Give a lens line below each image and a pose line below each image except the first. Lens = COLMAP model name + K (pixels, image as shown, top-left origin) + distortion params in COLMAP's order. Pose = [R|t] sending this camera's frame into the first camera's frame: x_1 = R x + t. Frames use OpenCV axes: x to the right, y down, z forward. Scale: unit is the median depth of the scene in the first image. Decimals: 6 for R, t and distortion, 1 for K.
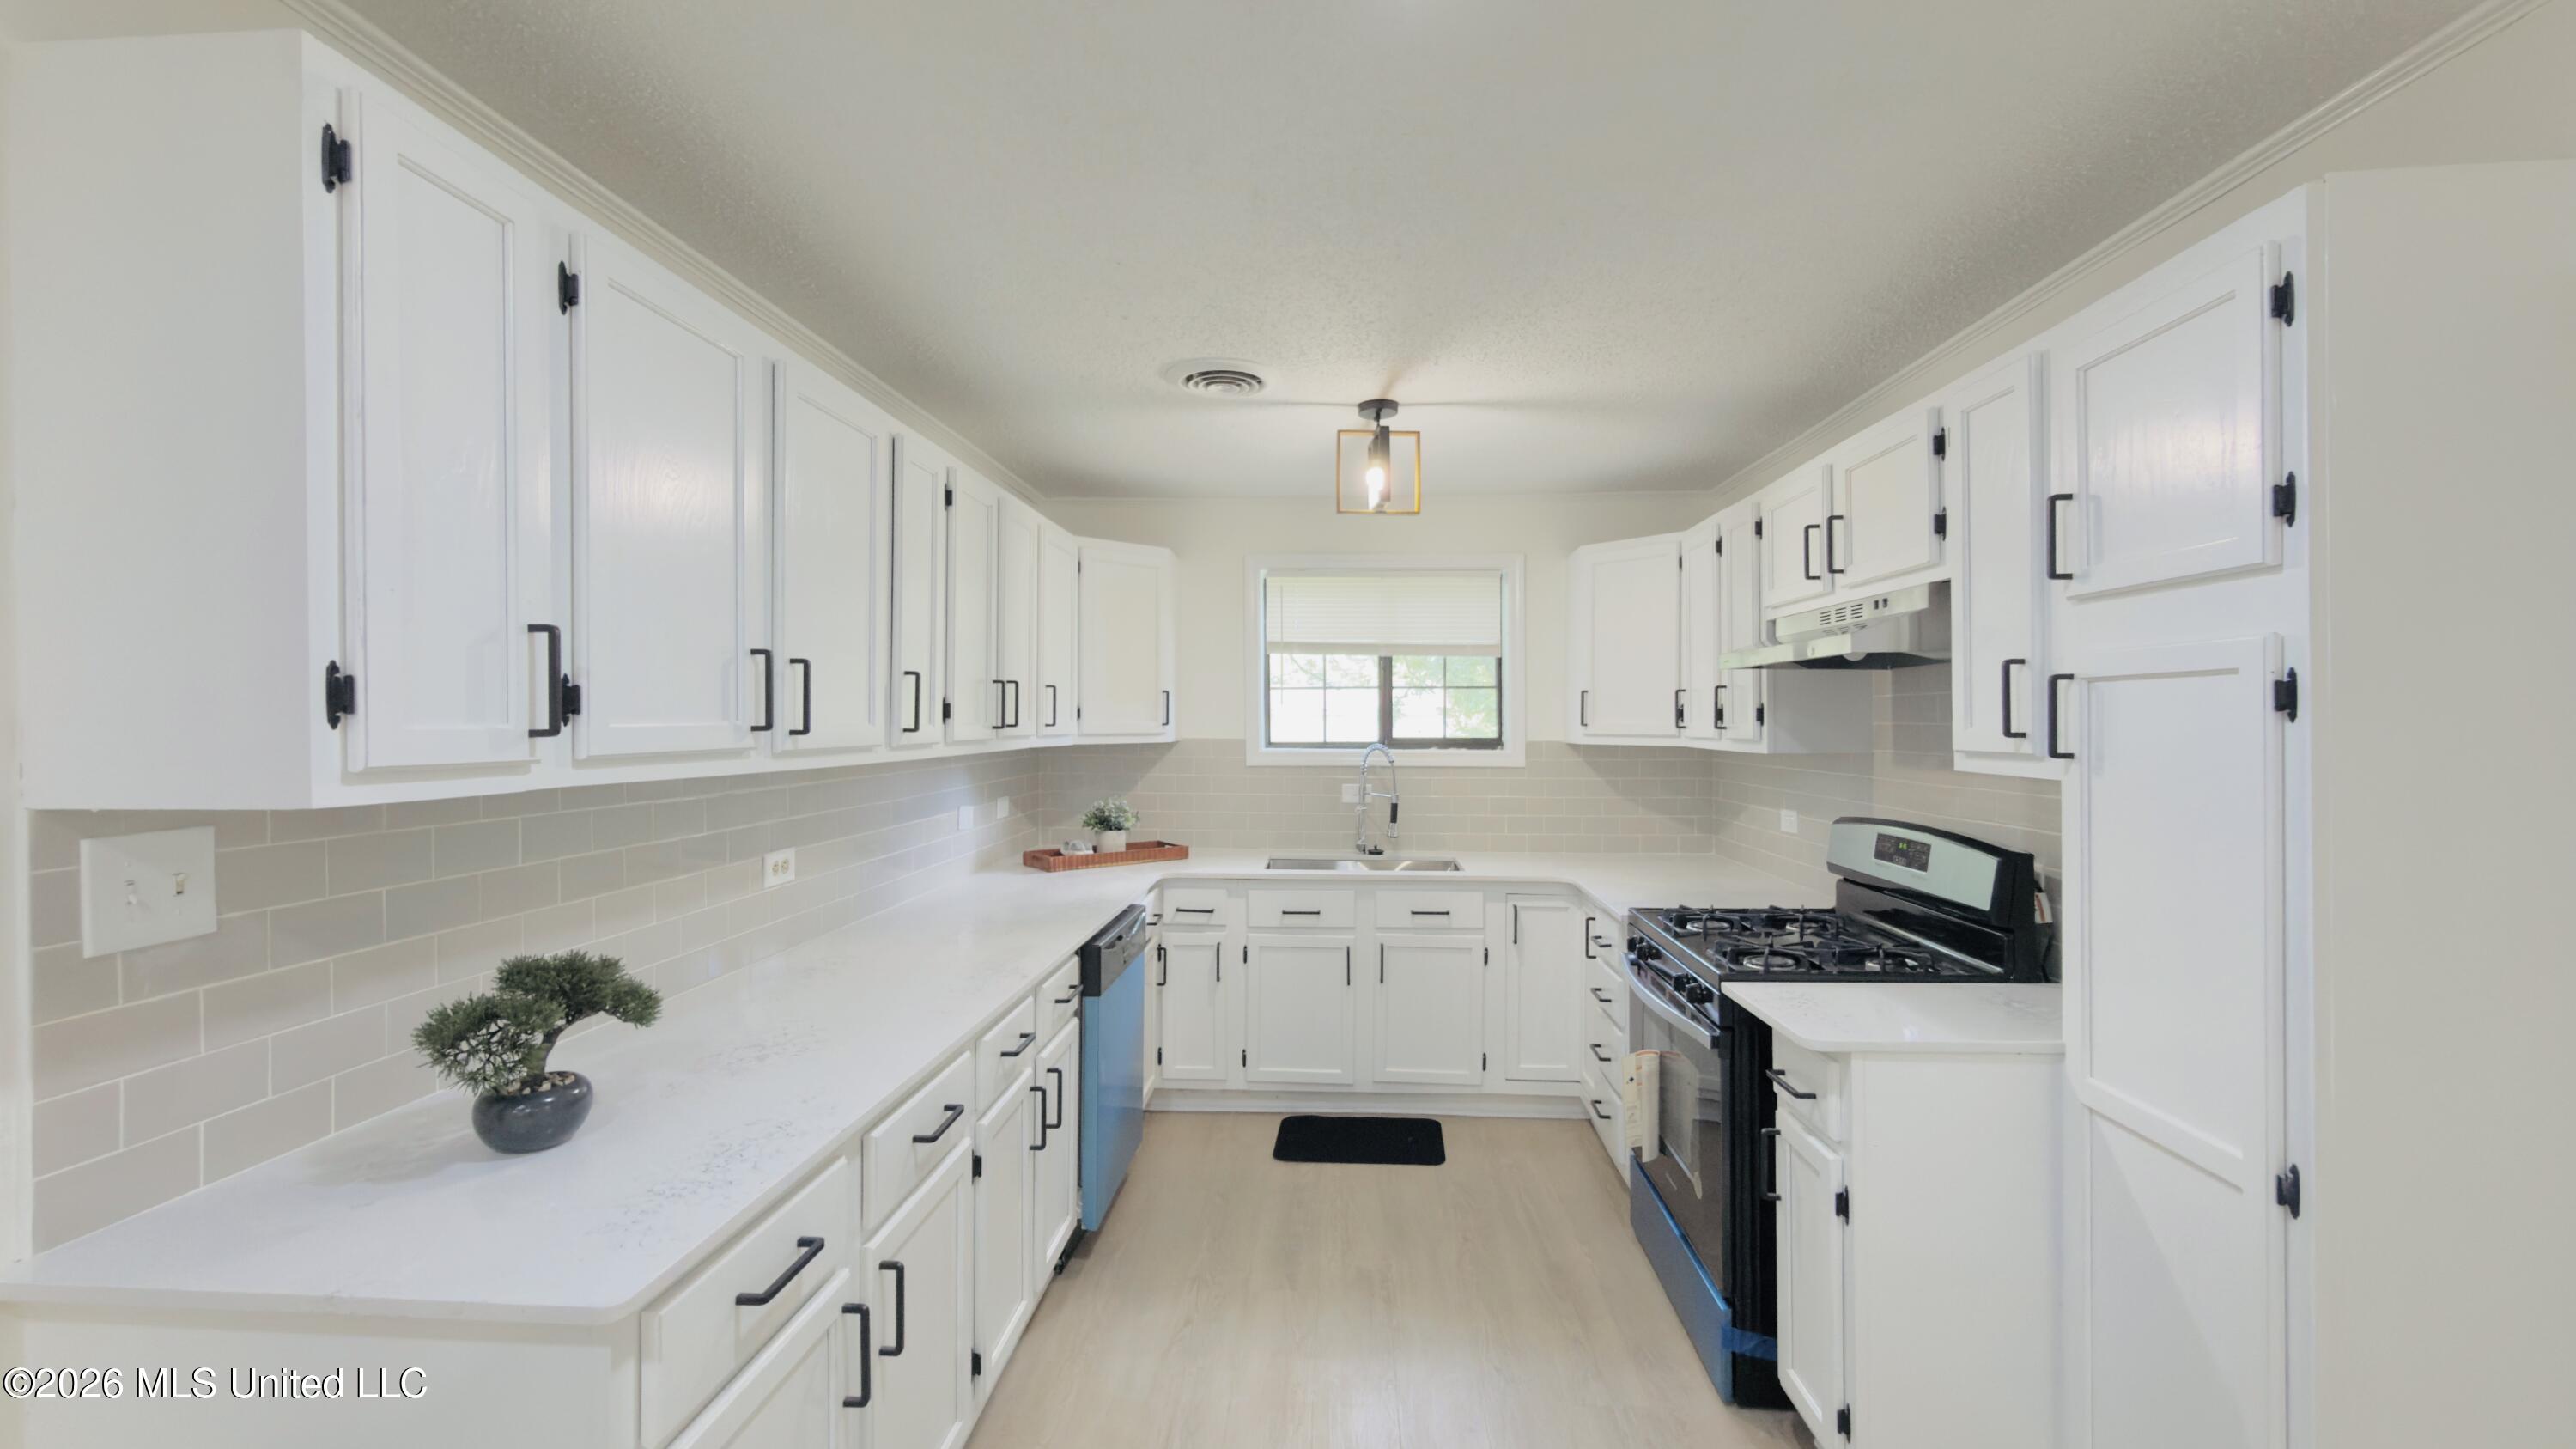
lens RADIAL K [[1026.1, 0, 1283.9], [0, 1026.1, 725.2], [0, 0, 1]] dist [0.000872, 0.000184]
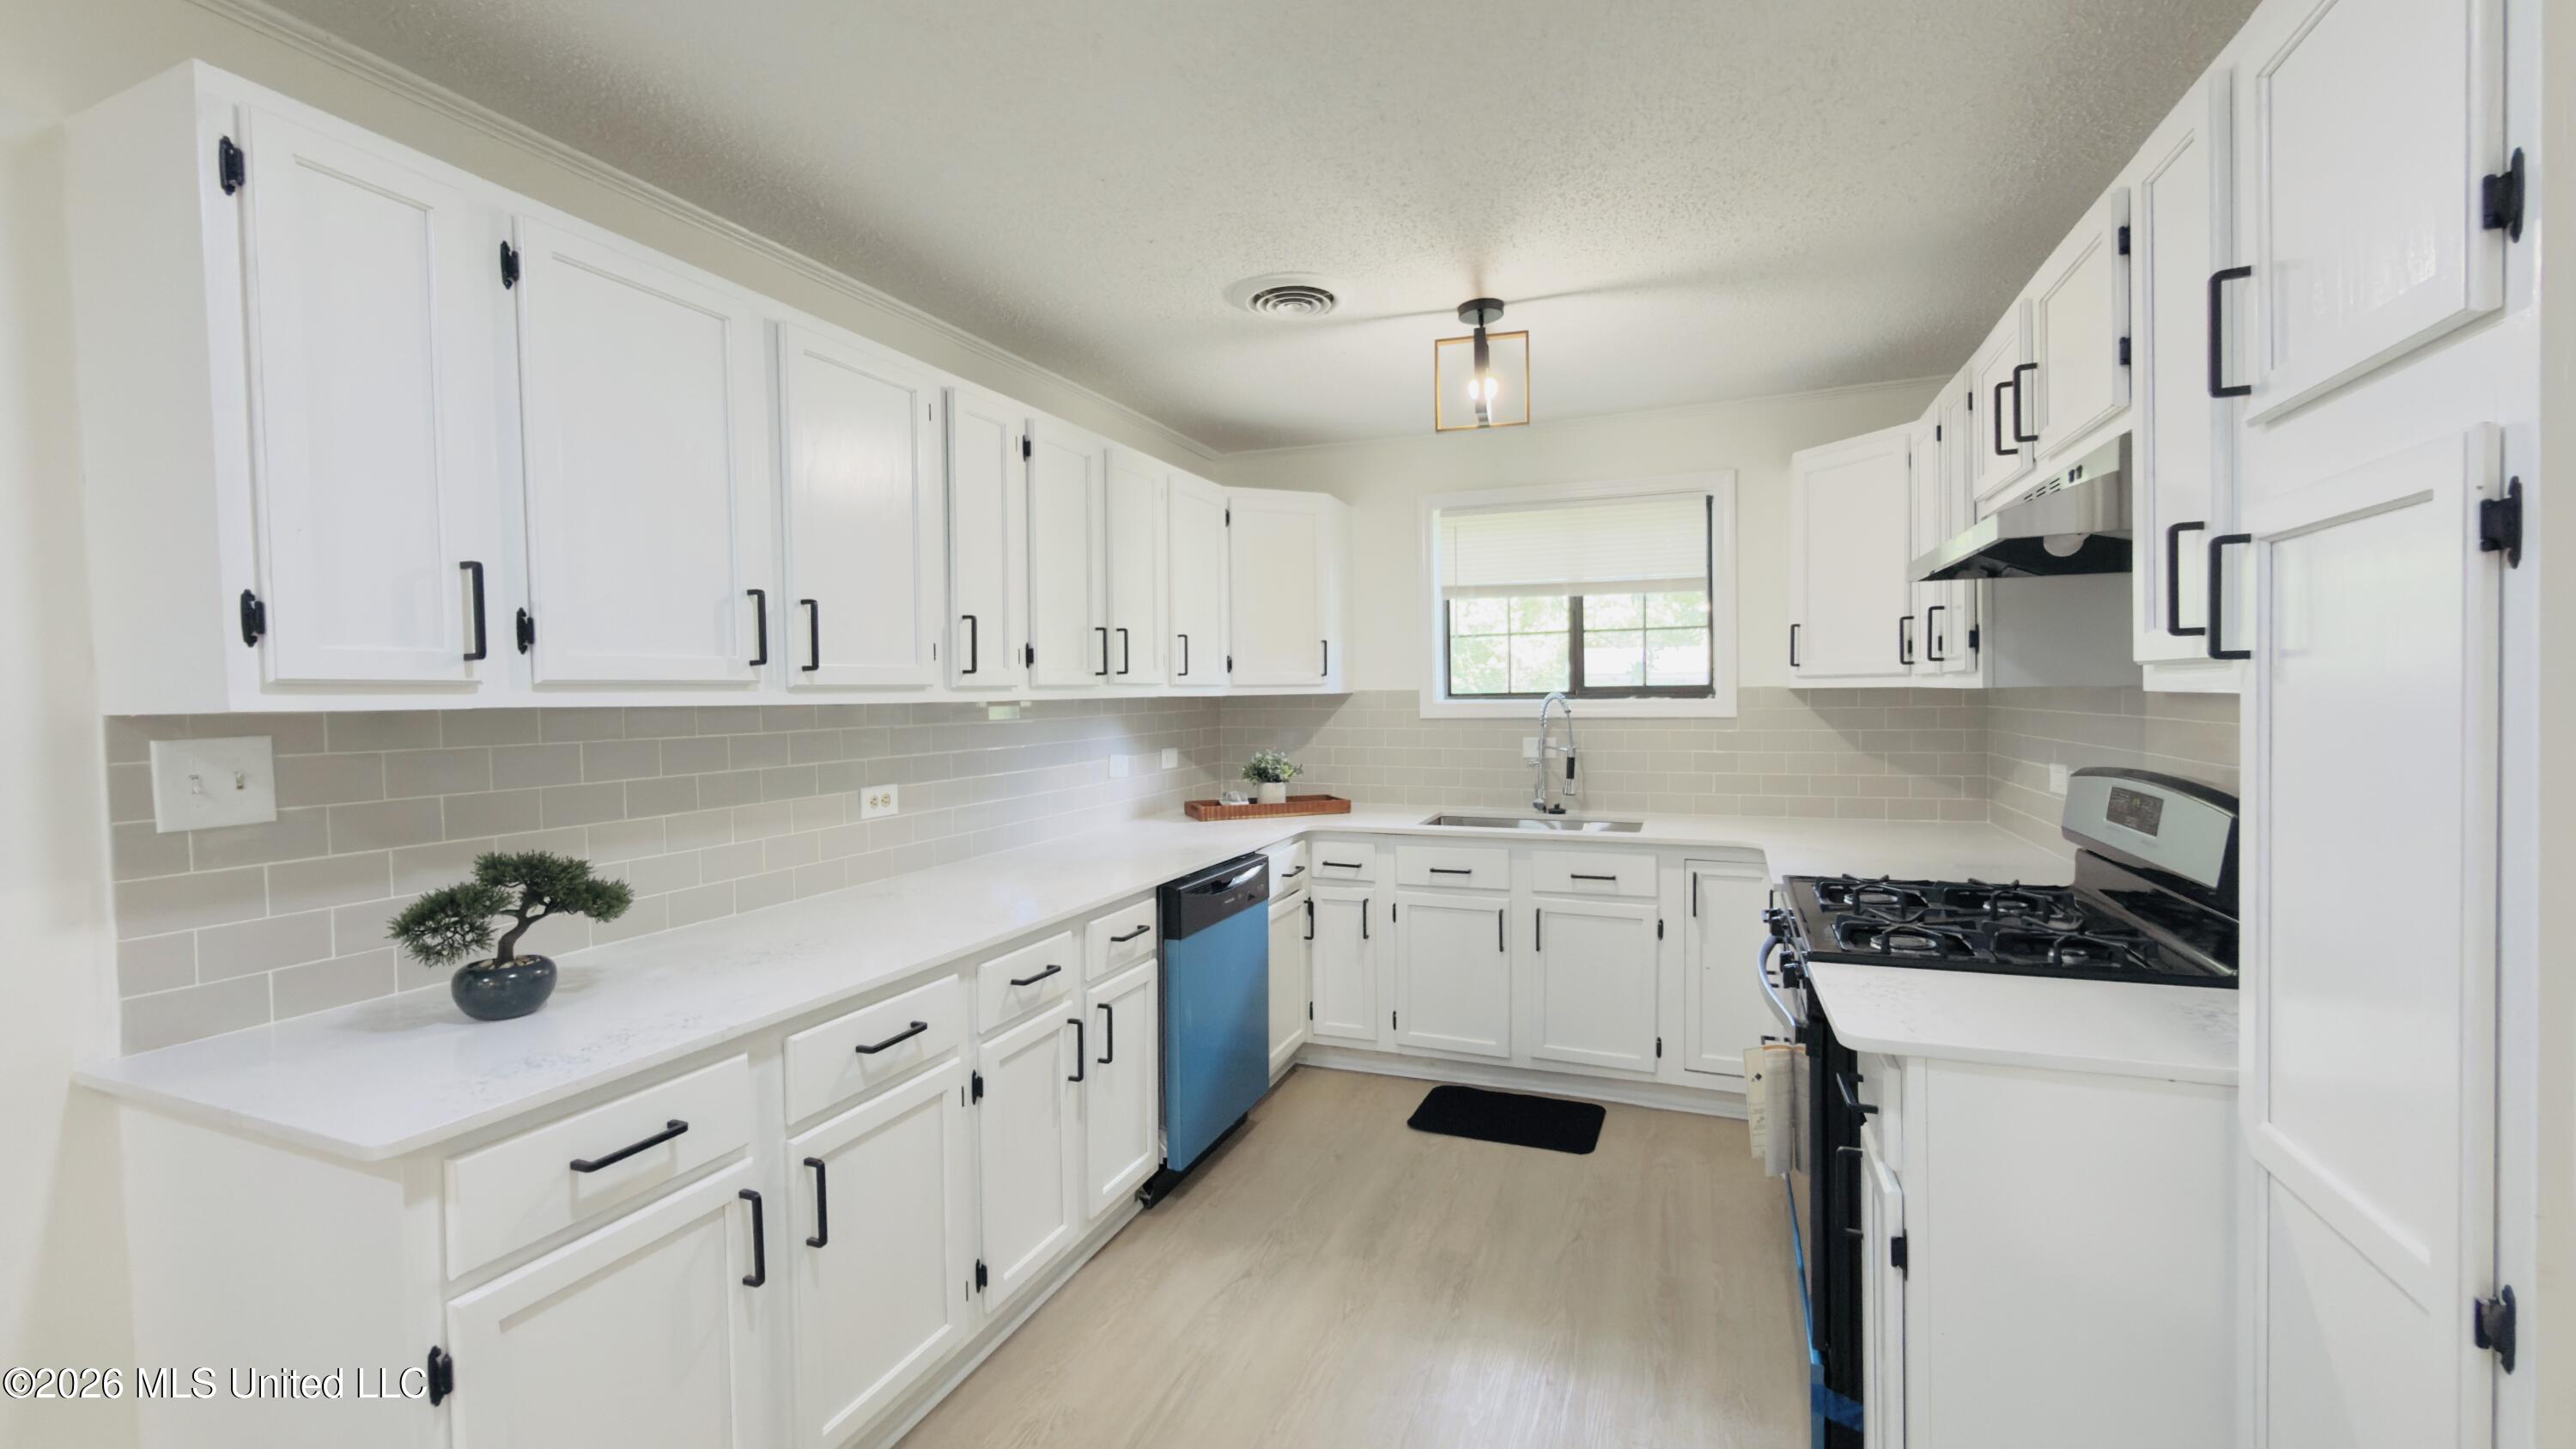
lens RADIAL K [[1026.1, 0, 1283.9], [0, 1026.1, 725.2], [0, 0, 1]] dist [0.000872, 0.000184]
pose [[0.948897, -0.004688, -0.315551, 0.190956], [0.013728, 0.999556, 0.026433, 0.025425], [0.315287, -0.029414, 0.948540, 0.075559]]
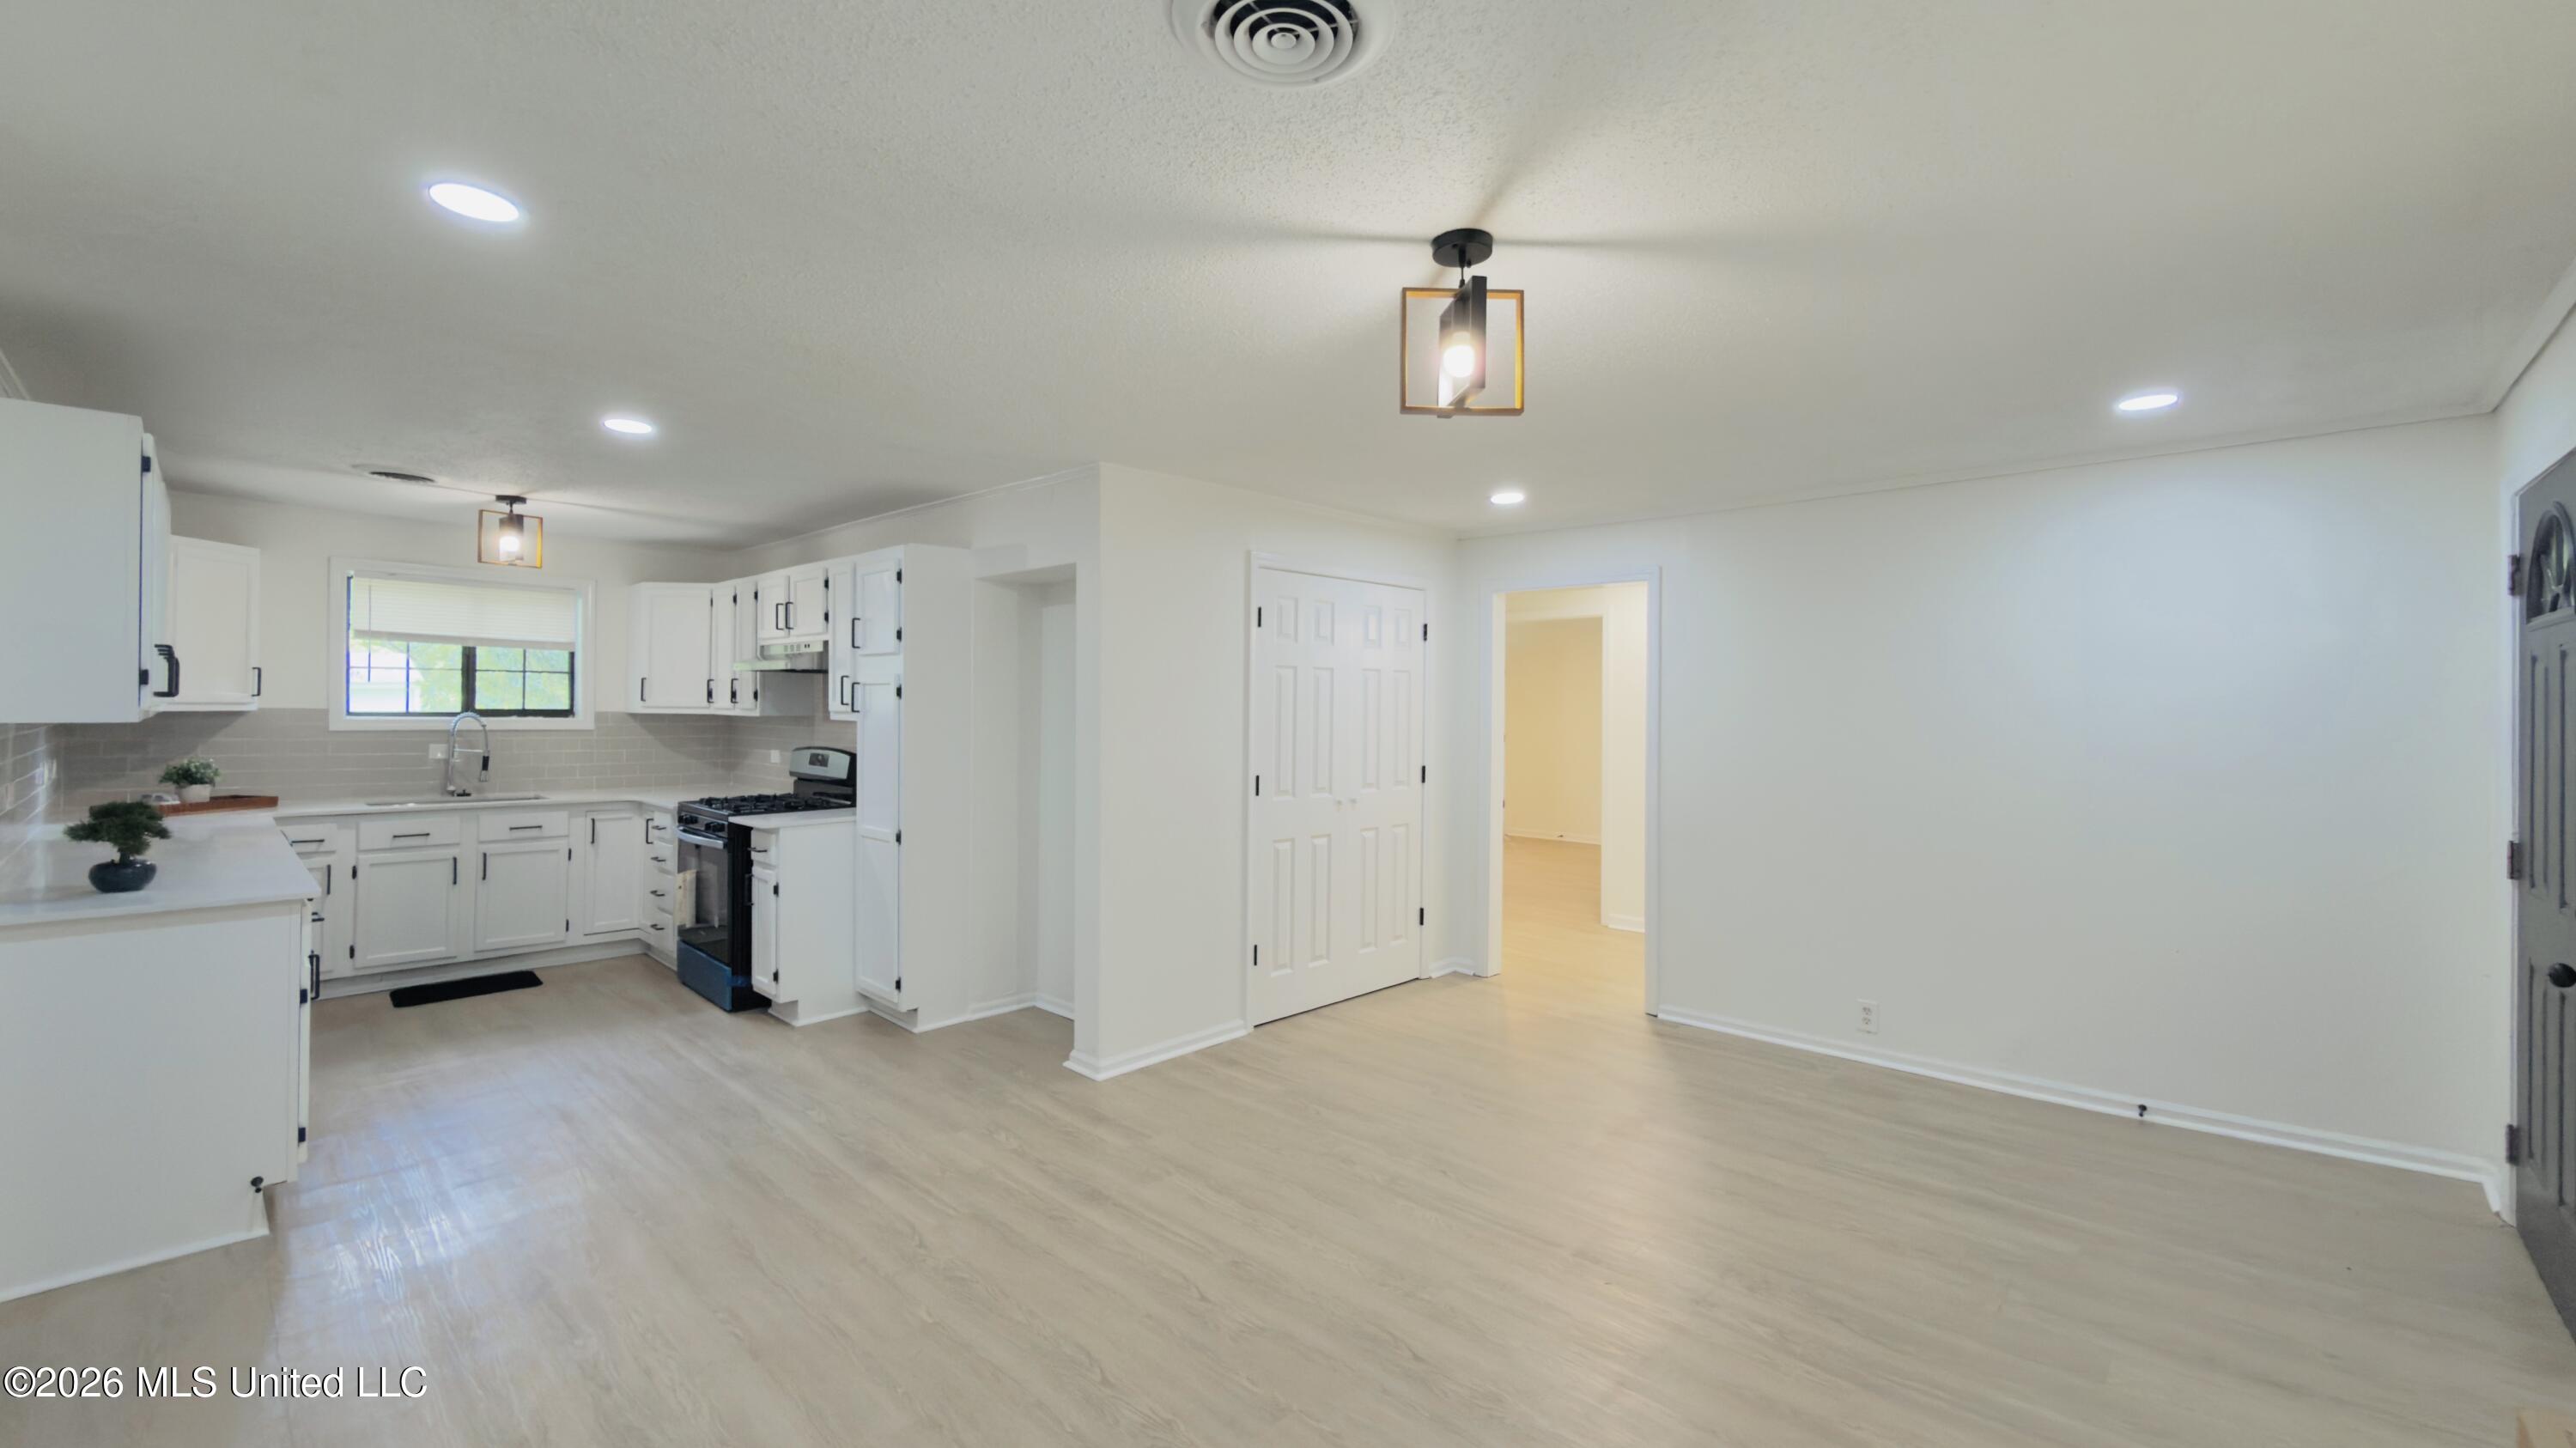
lens RADIAL K [[1043.1, 0, 1288.5], [0, 1043.1, 705.8], [0, 0, 1]] dist [-0.001229, -0.000067]
pose [[0.641286, 0.009118, 0.767247, -0.337634], [-0.007931, 0.999955, -0.005254, 0.010036], [-0.767261, -0.002716, 0.641330, -0.877454]]
